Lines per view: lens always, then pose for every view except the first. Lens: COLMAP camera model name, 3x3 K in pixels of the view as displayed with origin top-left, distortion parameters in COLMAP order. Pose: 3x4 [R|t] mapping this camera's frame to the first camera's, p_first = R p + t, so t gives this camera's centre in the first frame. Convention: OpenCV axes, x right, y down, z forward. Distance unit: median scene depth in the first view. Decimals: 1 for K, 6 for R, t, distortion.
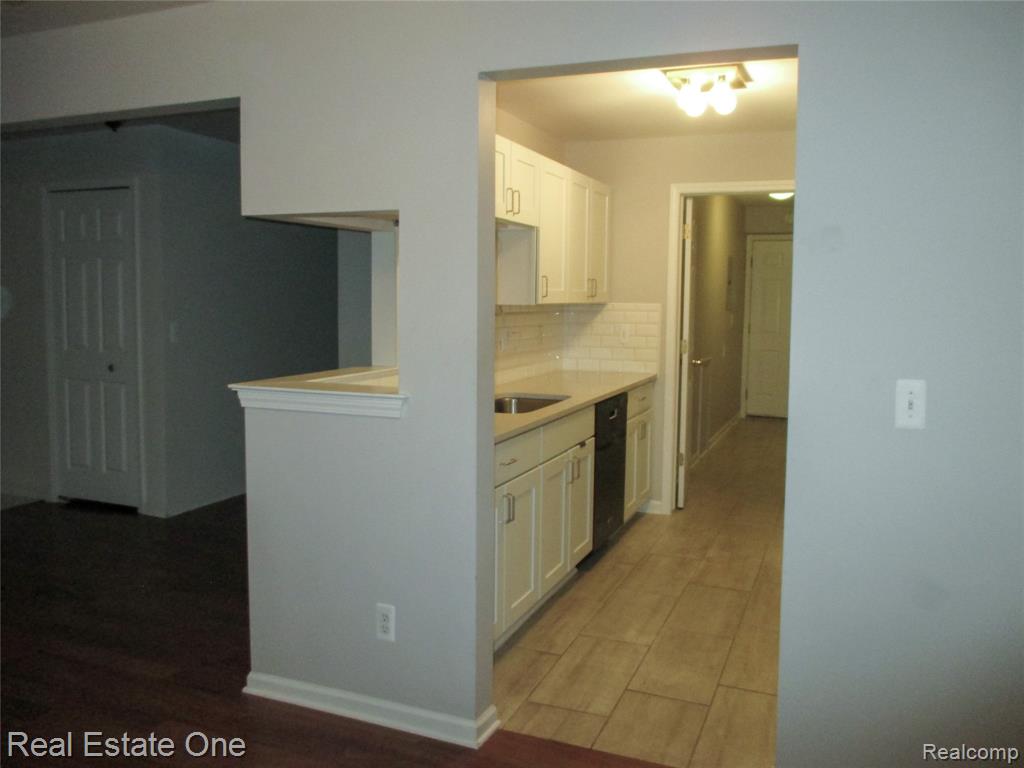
lens RADIAL K [[838.3, 0, 514.2], [0, 838.3, 367.6], [0, 0, 1]] dist [-0.035671, 0.004693]
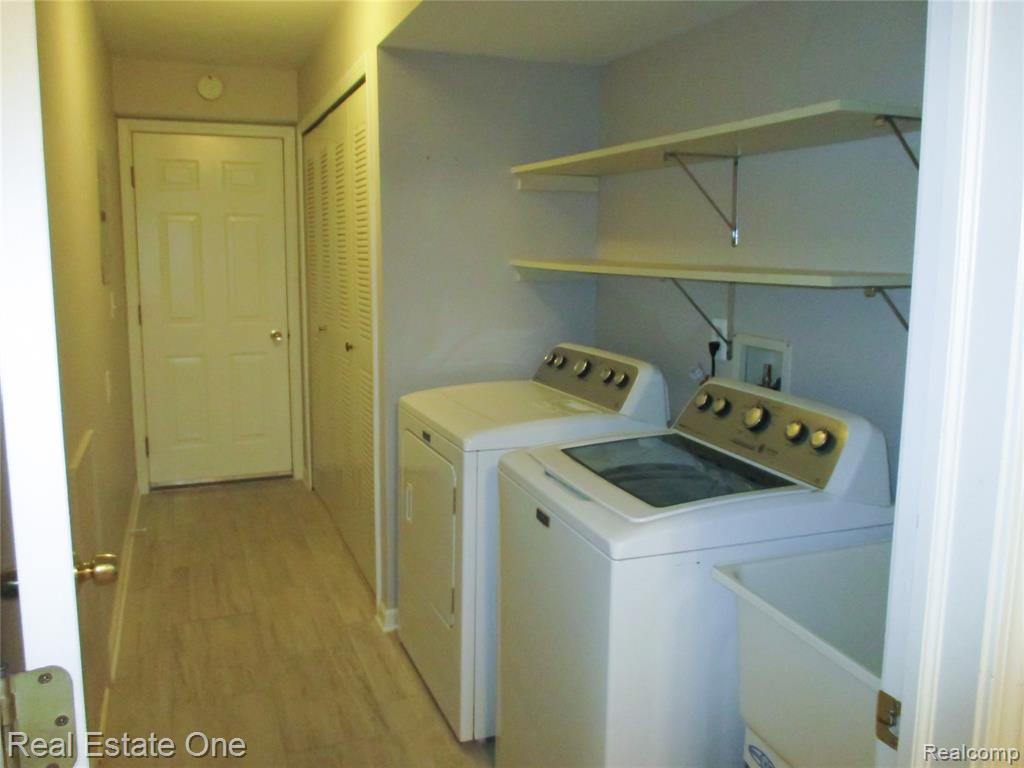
lens RADIAL K [[838.3, 0, 514.2], [0, 838.3, 367.6], [0, 0, 1]] dist [-0.035671, 0.004693]
pose [[0.717363, -0.107560, 0.688347, 0.183710], [0.064020, 0.994008, 0.088603, -0.082397], [-0.693752, -0.019493, 0.719950, 0.911177]]
